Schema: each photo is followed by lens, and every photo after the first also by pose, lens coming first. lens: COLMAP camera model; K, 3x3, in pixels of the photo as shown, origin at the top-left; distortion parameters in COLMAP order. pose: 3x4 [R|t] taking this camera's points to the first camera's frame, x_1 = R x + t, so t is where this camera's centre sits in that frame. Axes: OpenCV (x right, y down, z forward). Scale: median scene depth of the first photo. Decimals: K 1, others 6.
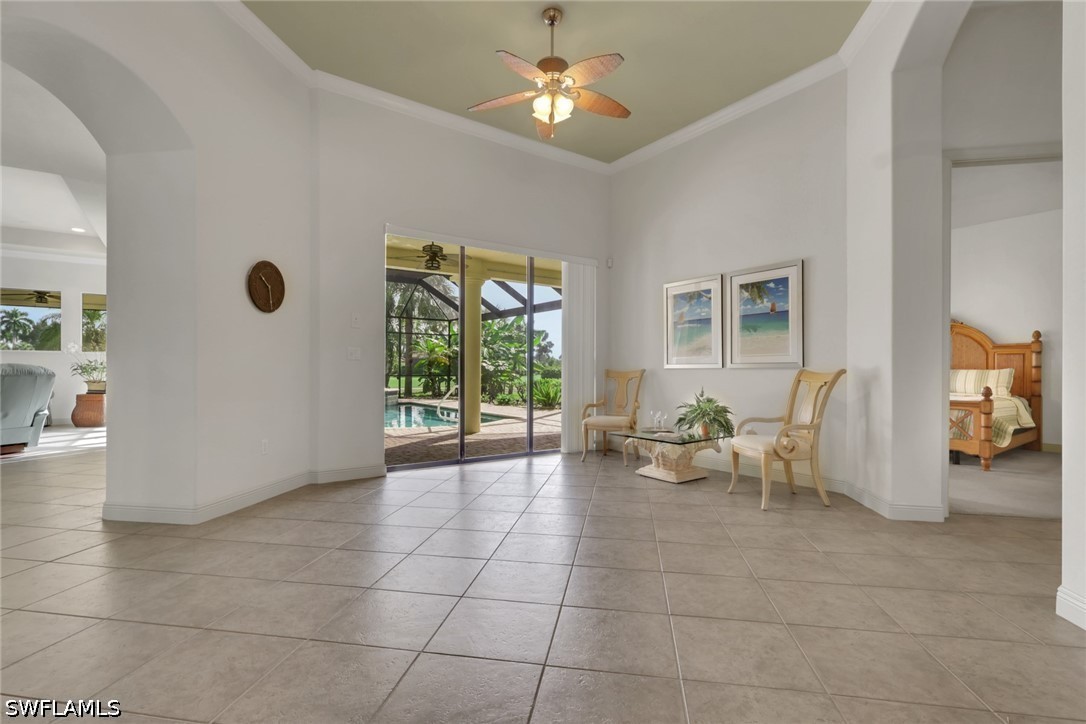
lens RADIAL K [[507.4, 0, 539.5], [0, 507.4, 374.3], [0, 0, 1]] dist [-0.000041, 0.000214]
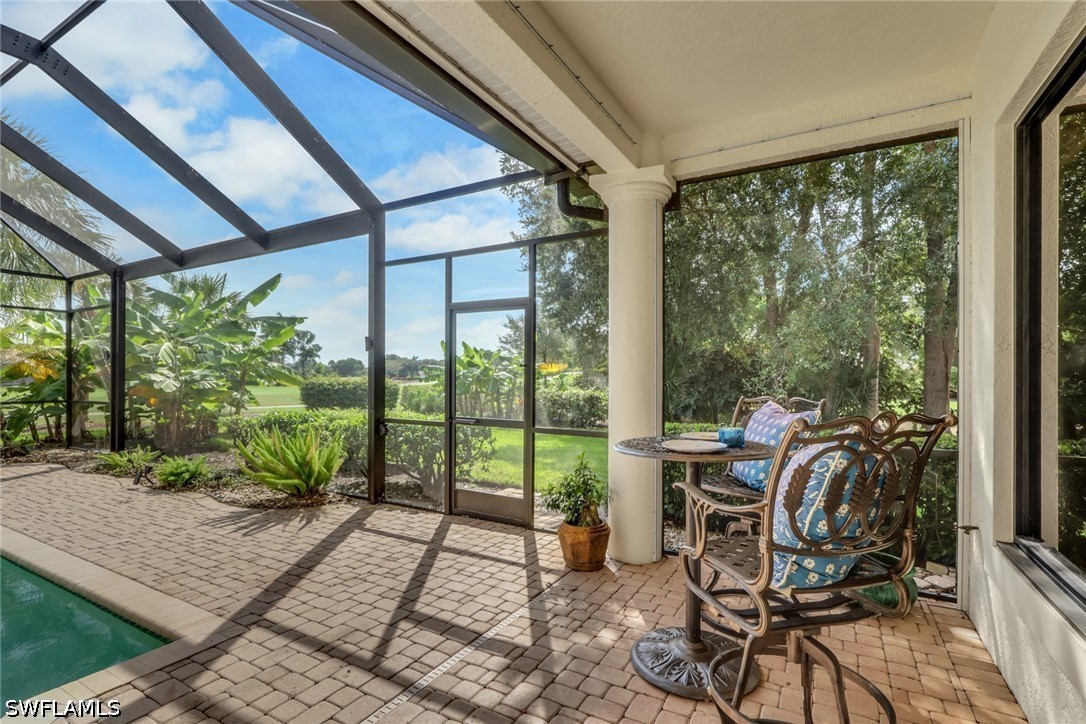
lens RADIAL K [[507.4, 0, 539.5], [0, 507.4, 374.3], [0, 0, 1]] dist [-0.000041, 0.000214]
pose [[0.907542, -0.001008, 0.419961, 0.013733], [0.006540, 0.999910, -0.011733, -0.016589], [-0.419911, 0.013395, 0.907466, 0.498071]]
